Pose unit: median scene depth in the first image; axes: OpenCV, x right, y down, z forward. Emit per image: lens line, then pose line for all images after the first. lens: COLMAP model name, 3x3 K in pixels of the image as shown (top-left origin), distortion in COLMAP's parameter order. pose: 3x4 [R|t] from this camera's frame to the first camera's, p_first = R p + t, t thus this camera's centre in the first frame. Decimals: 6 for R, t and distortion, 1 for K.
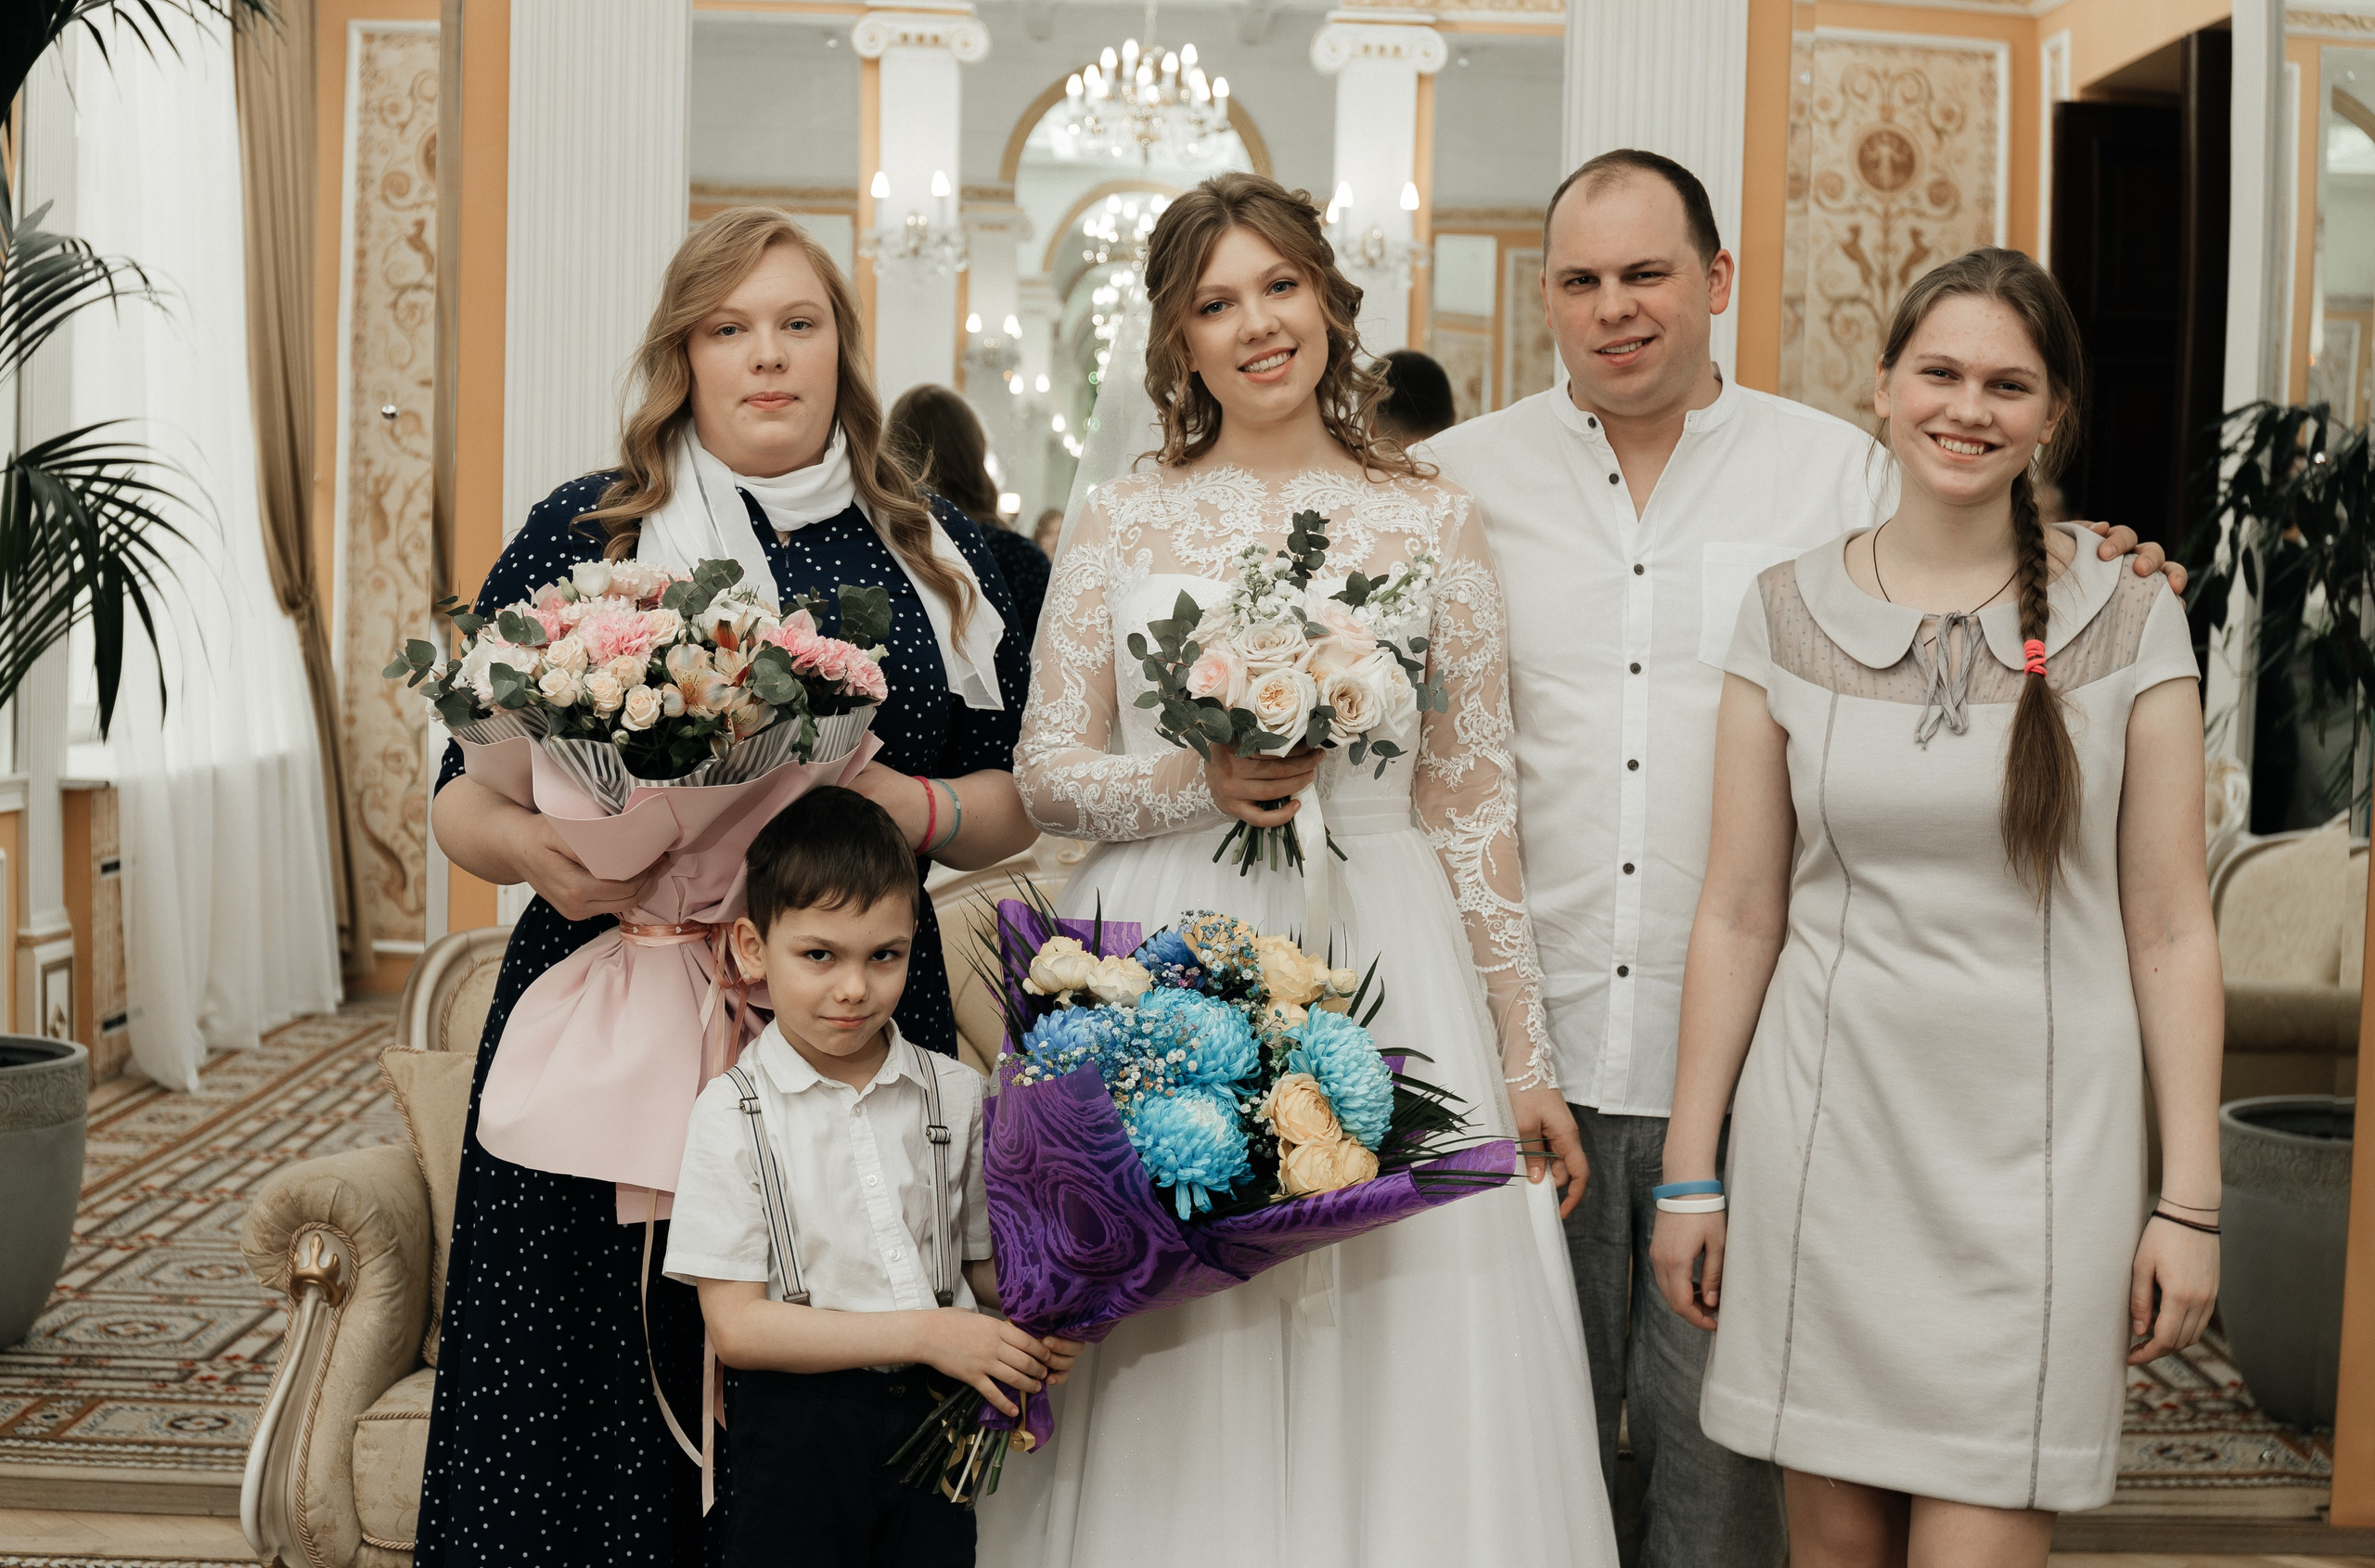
lens RADIAL K [[3135.9, 0, 1176.9], [0, 3135.9, 795.9], [0, 0, 1]] dist [-0.118129, 0.211634]
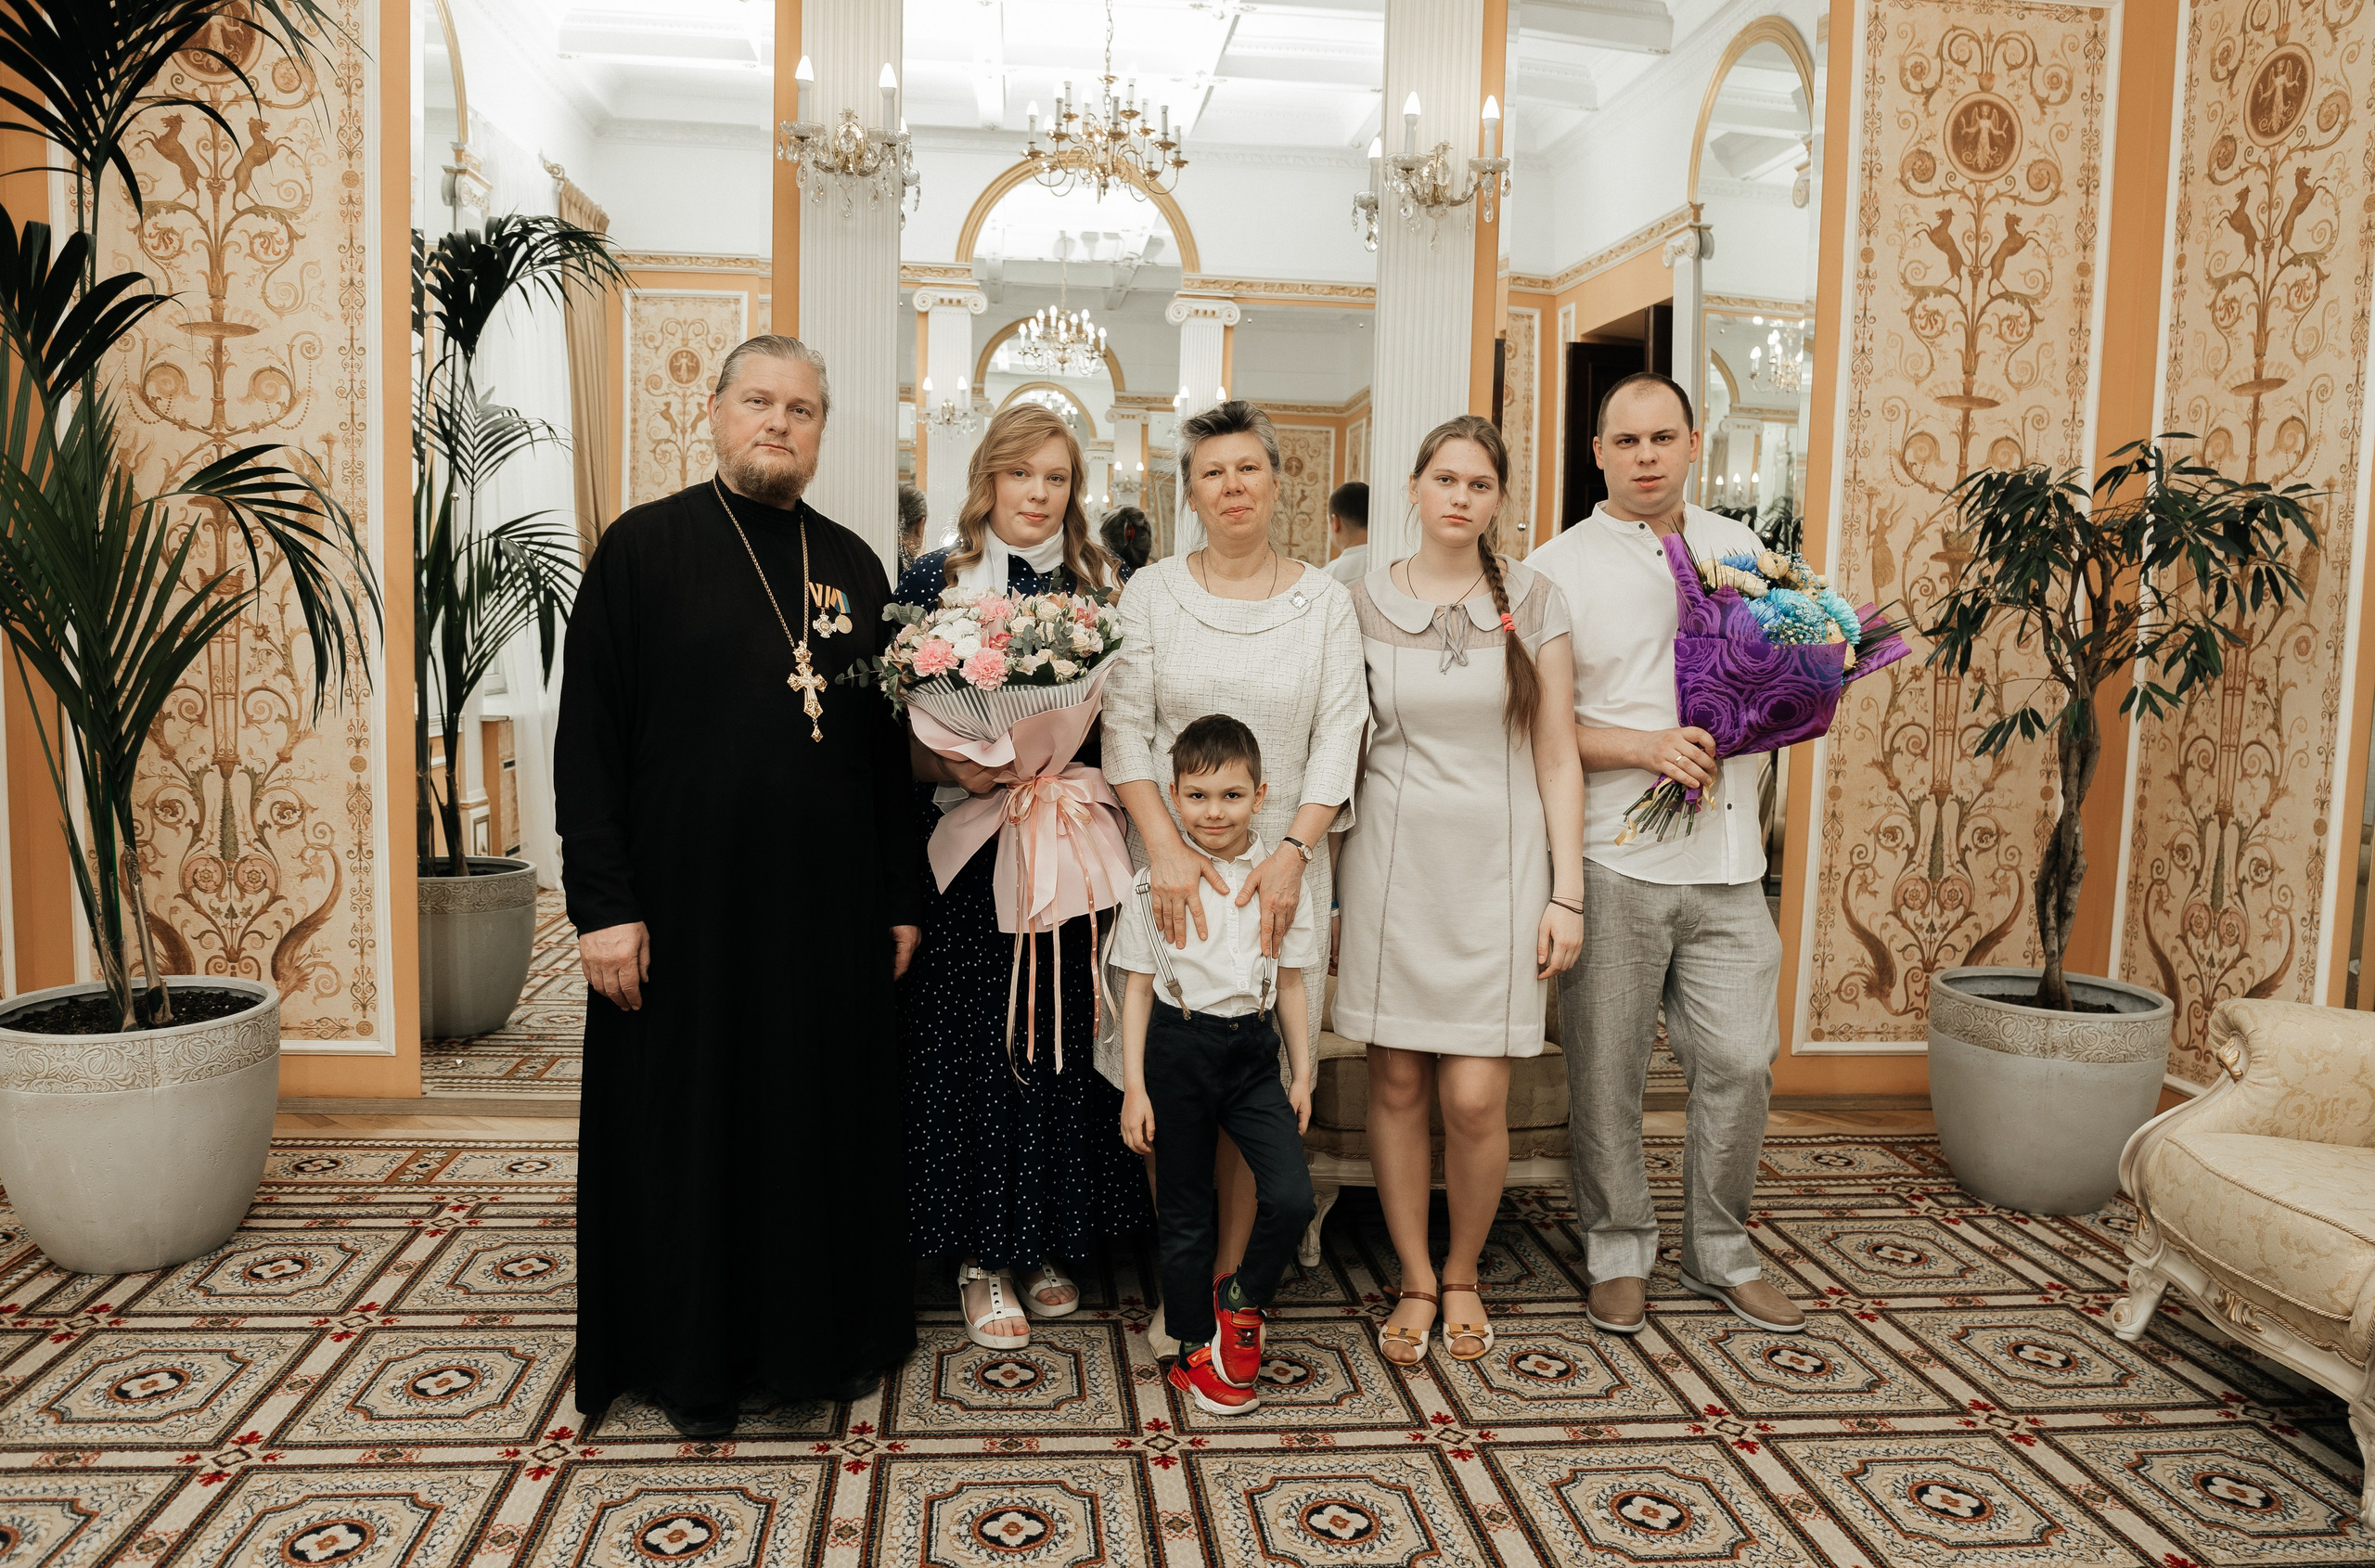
lens RADIAL K [[1718.3, 0, 1192.6], [0, 1718.3, 786.3], [0, 0, 1]] dist [-0.038021, -0.002310]
pose [[0.996045, -0.009780, 0.088314, -0.057474], [0.006604, 0.999324, 0.036176, 0.003486], [-0.088608, -0.035449, 0.995436, -0.013588]]
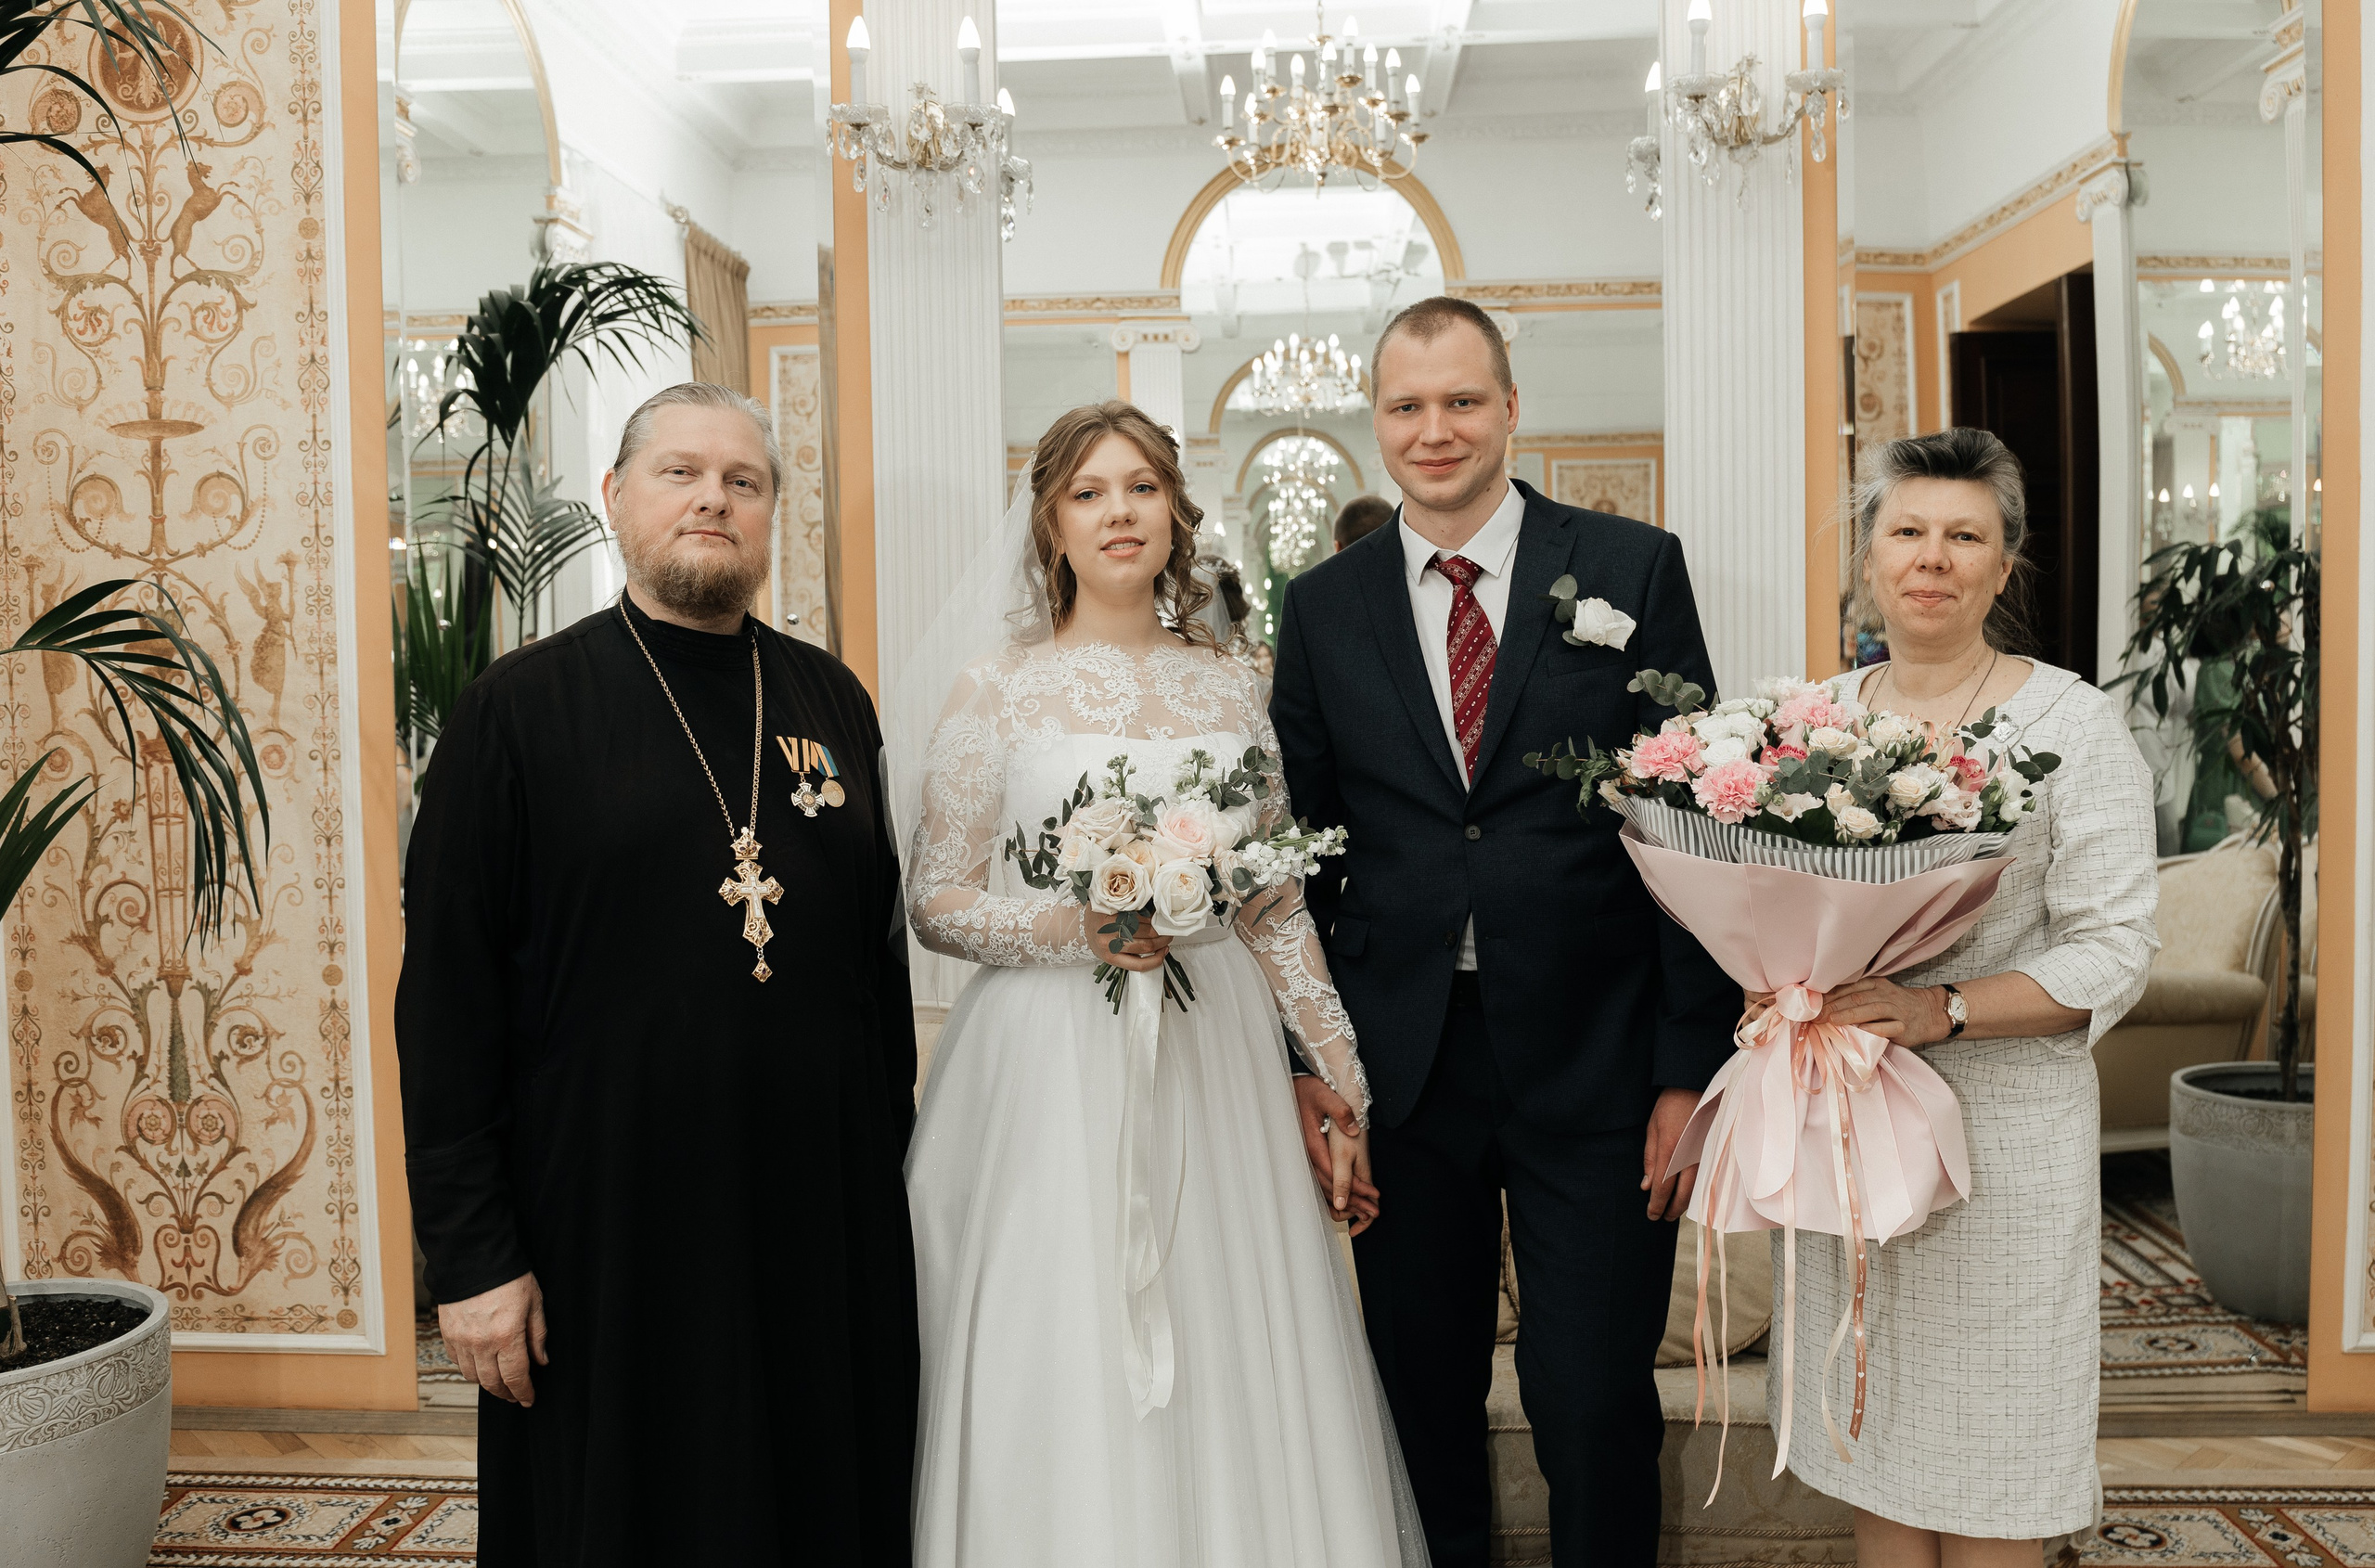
lens RADIAL K [[2020.2, 0, 1176.2], [0, 2020.2, 786.5], [0, 0, 1]] dist [-0.044478, 0.001621]
pose [[0.996342, -0.041052, -0.074945, -0.018373], [0.039501, 0.998976, -0.022069, -0.019091], [0.075774, 0.019028, 0.996943, 0.106142]]
